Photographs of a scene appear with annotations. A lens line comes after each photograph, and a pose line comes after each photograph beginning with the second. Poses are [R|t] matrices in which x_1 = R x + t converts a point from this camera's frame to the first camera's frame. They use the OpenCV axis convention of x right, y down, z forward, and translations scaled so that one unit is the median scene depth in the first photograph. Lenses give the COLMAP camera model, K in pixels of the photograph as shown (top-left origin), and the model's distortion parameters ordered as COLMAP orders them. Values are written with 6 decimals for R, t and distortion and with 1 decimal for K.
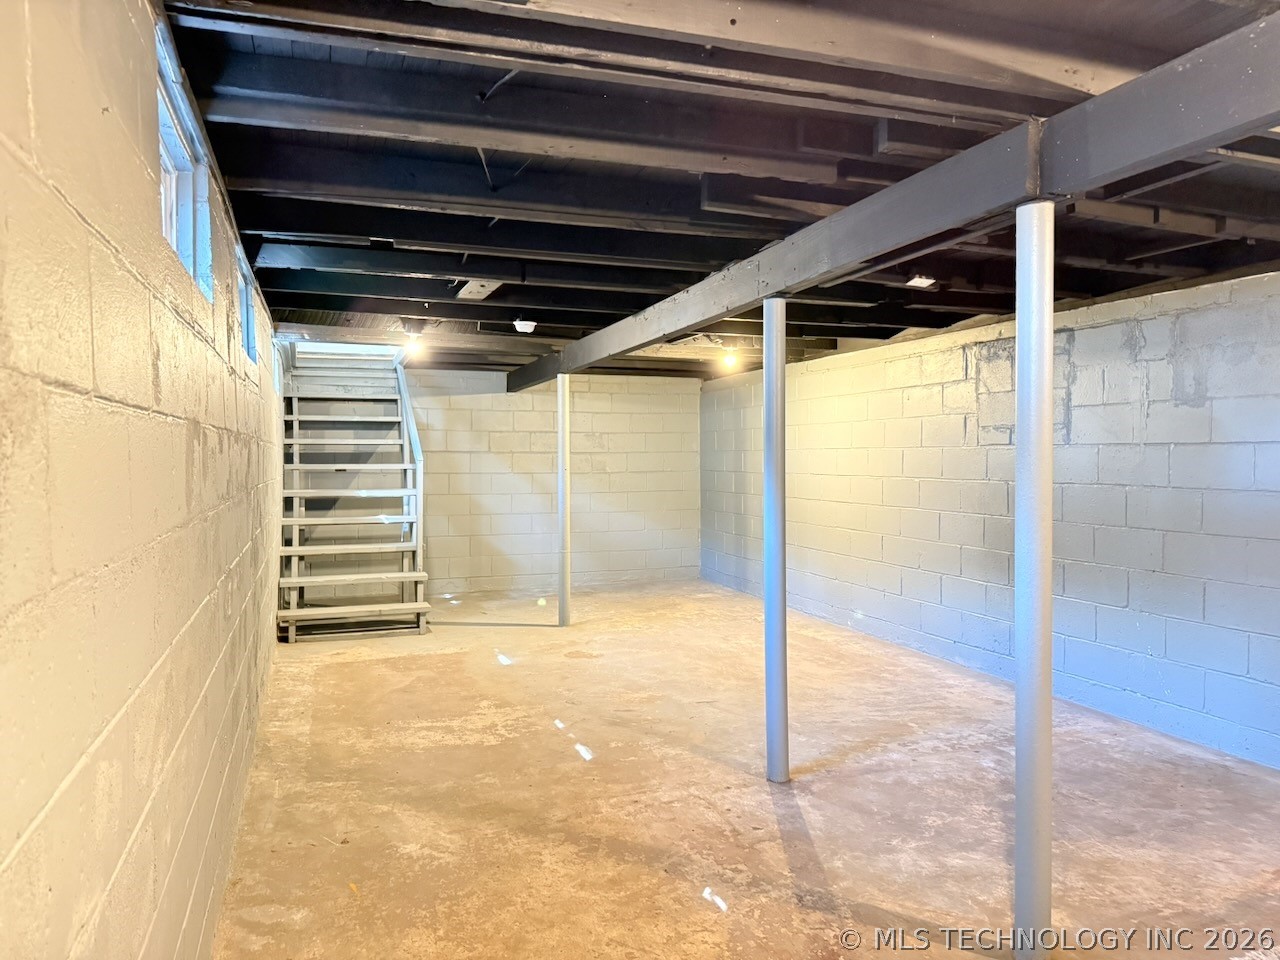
lens RADIAL K [[901.9, 0, 642.7], [0, 901.9, 469.9], [0, 0, 1]] dist [0.066013, -0.082581]
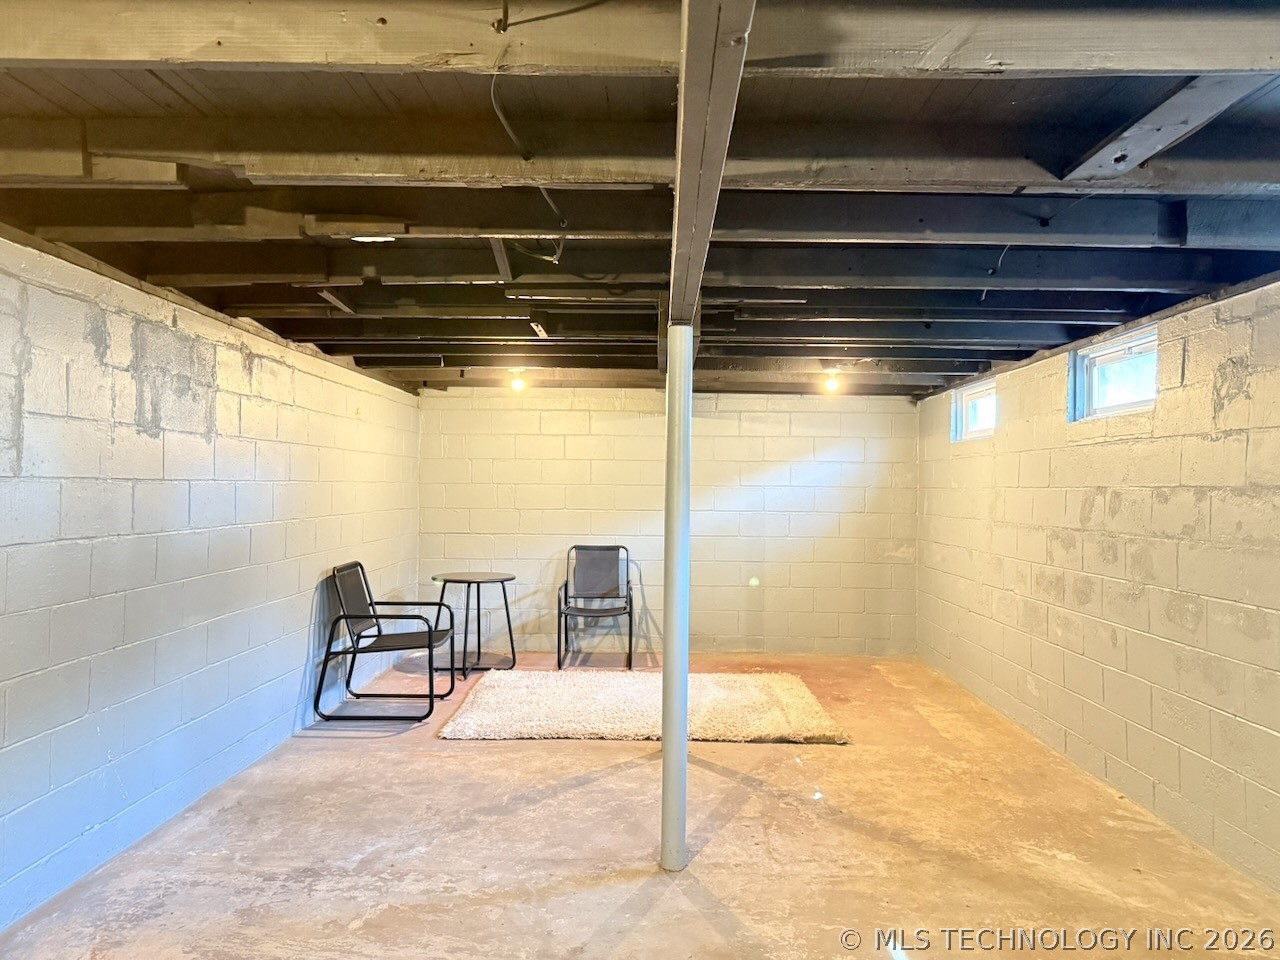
lens RADIAL K [[901.9, 0, 631.9], [0, 901.9, 484.2], [0, 0, 1]] dist [0.066013, -0.082581]
pose [[-0.930043, -0.010246, 0.367307, -0.125015], [-0.006589, 0.999915, 0.011211, -0.038967], [-0.367391, 0.008007, -0.930032, 1.677984]]
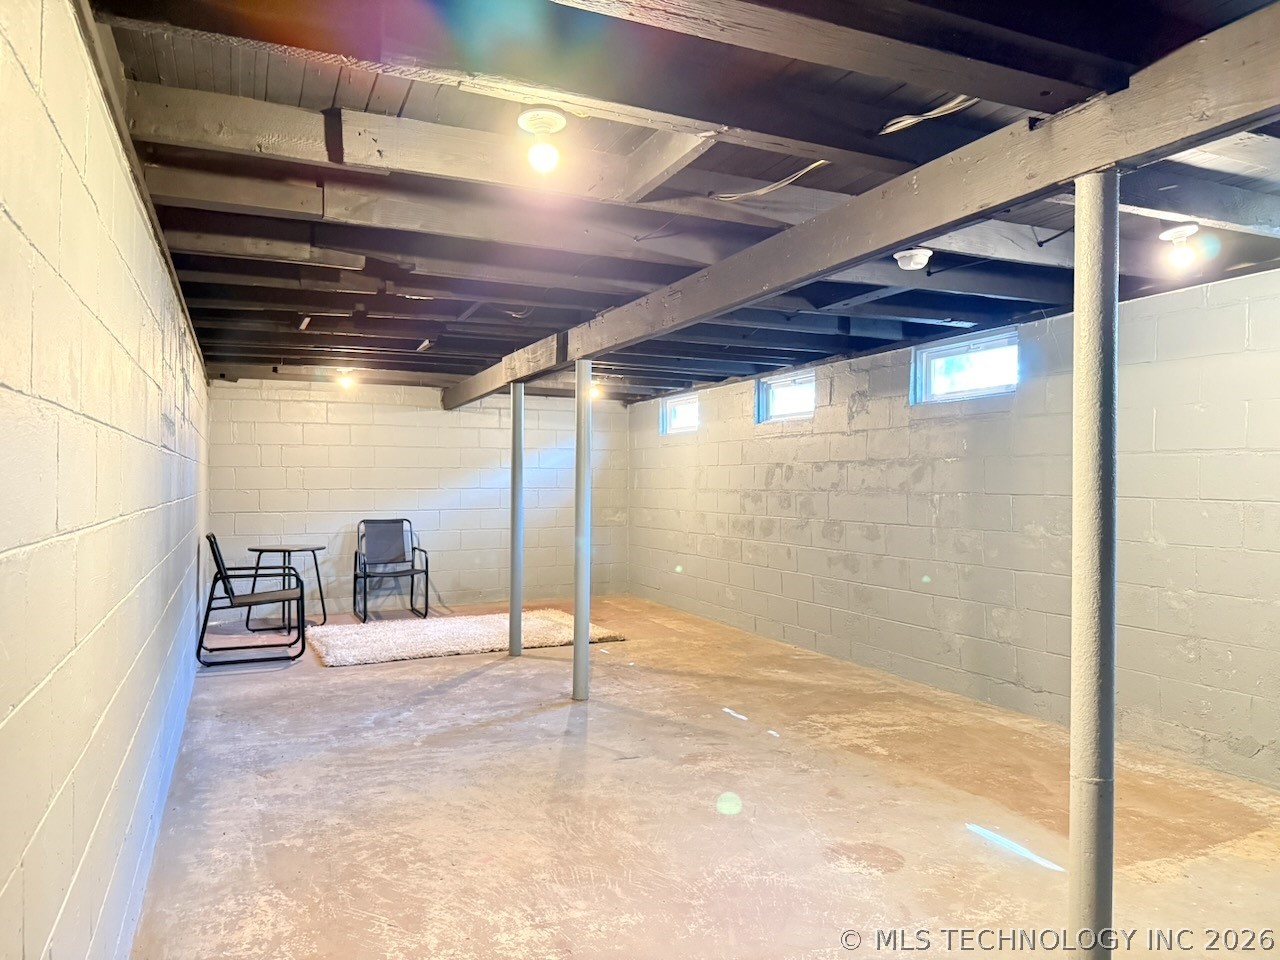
lens RADIAL K [[901.9, 0, 643.0], [0, 901.9, 475.3], [0, 0, 1]] dist [0.066013, -0.082581]
pose [[-0.997457, -0.002320, -0.071239, 0.139246], [-0.002895, 0.999964, 0.007964, -0.017707], [0.071218, 0.008150, -0.997428, 2.195242]]
